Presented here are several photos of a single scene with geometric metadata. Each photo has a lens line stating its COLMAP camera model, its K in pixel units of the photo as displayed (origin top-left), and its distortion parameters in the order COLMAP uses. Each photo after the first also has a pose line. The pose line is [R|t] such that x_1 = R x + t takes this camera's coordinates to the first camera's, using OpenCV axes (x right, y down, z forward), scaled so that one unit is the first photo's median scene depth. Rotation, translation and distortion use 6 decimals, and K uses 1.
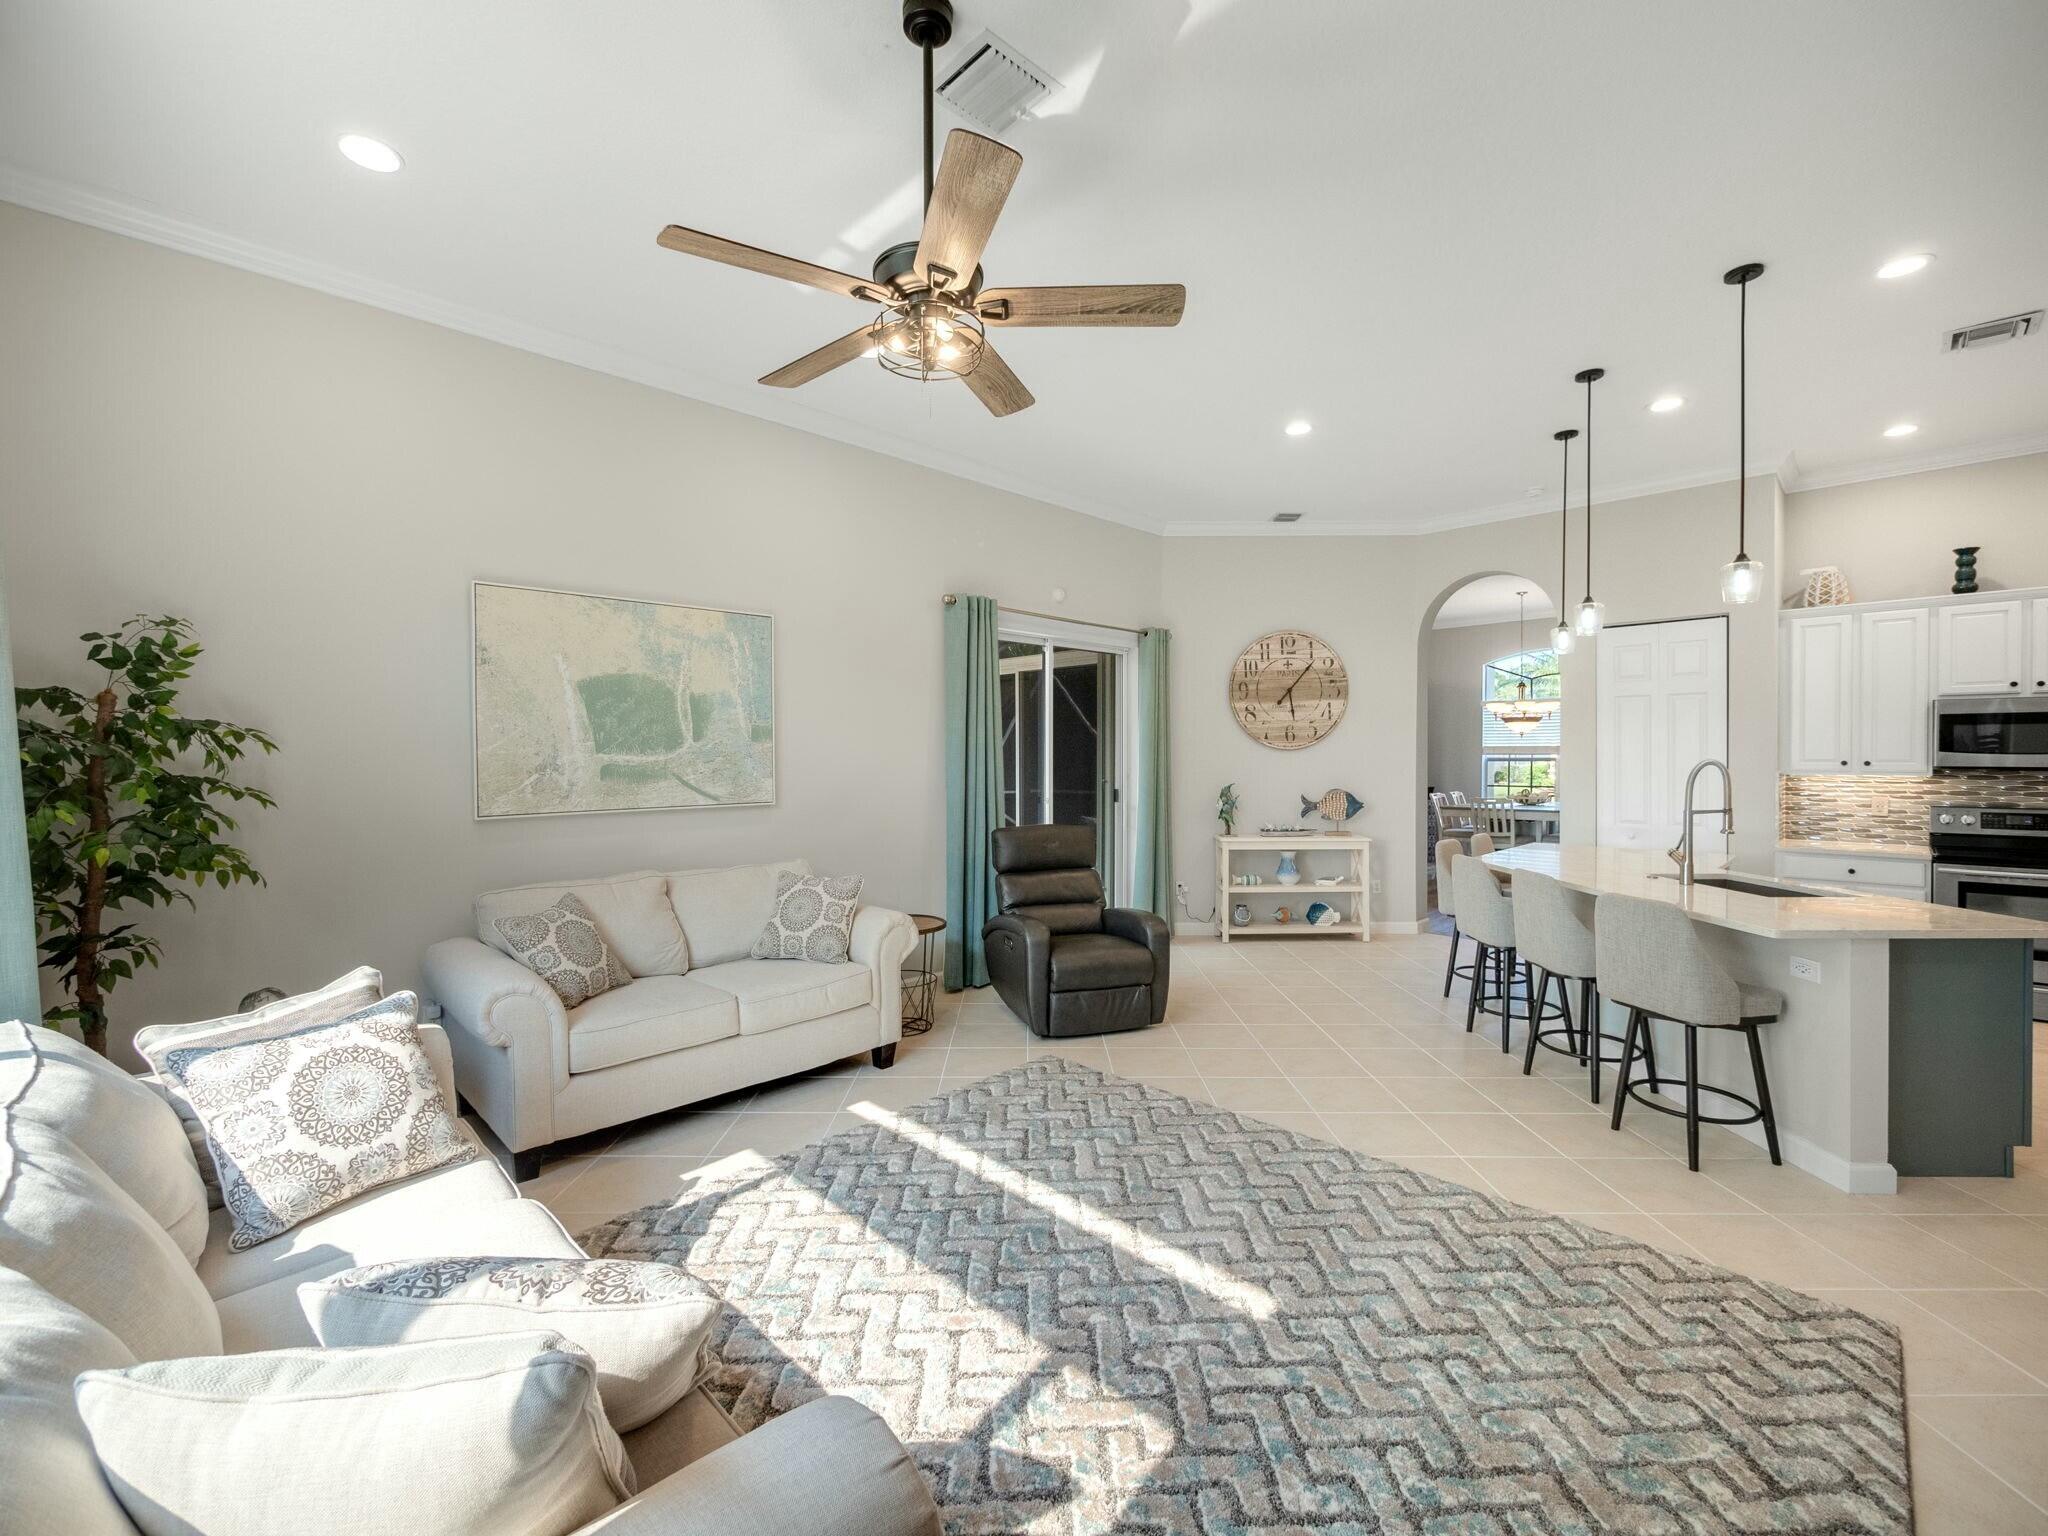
lens RADIAL K [[867.2, 0, 1019.9], [0, 867.2, 762.5], [0, 0, 1]] dist [-0.003654, 0.000138]
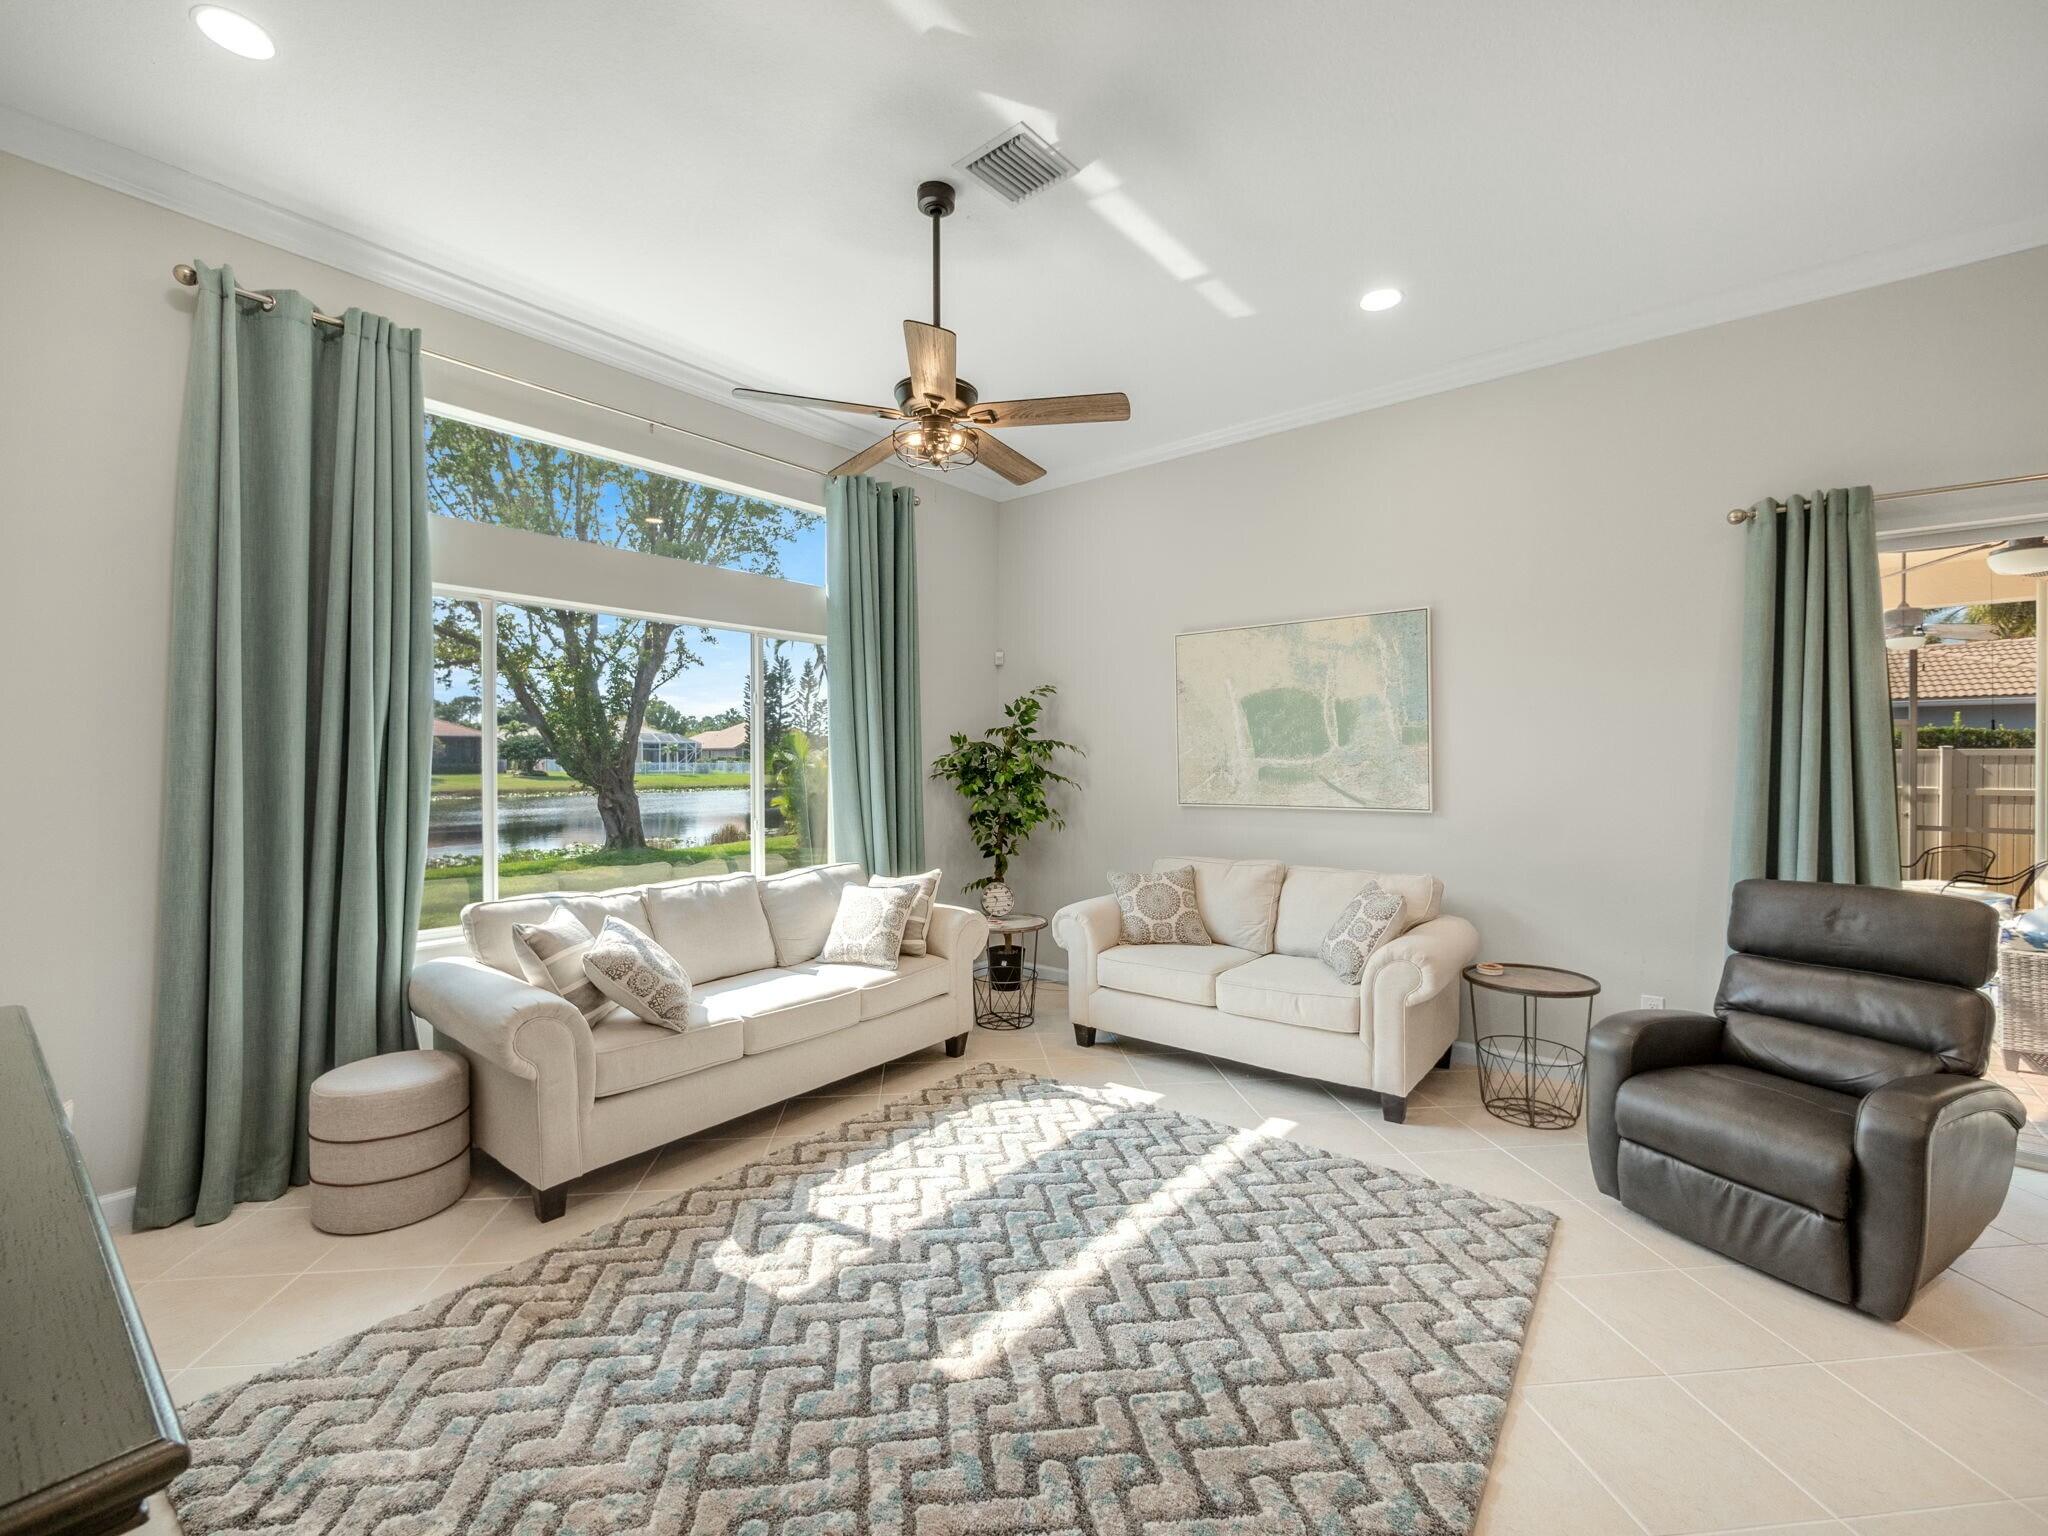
lens RADIAL K [[867.2, 0, 1019.9], [0, 867.2, 762.5], [0, 0, 1]] dist [-0.003654, 0.000138]
pose [[0.109857, 0.004926, -0.993935, 0.603028], [-0.006630, 0.999969, 0.004223, -0.005781], [0.993925, 0.006126, 0.109886, 0.488853]]
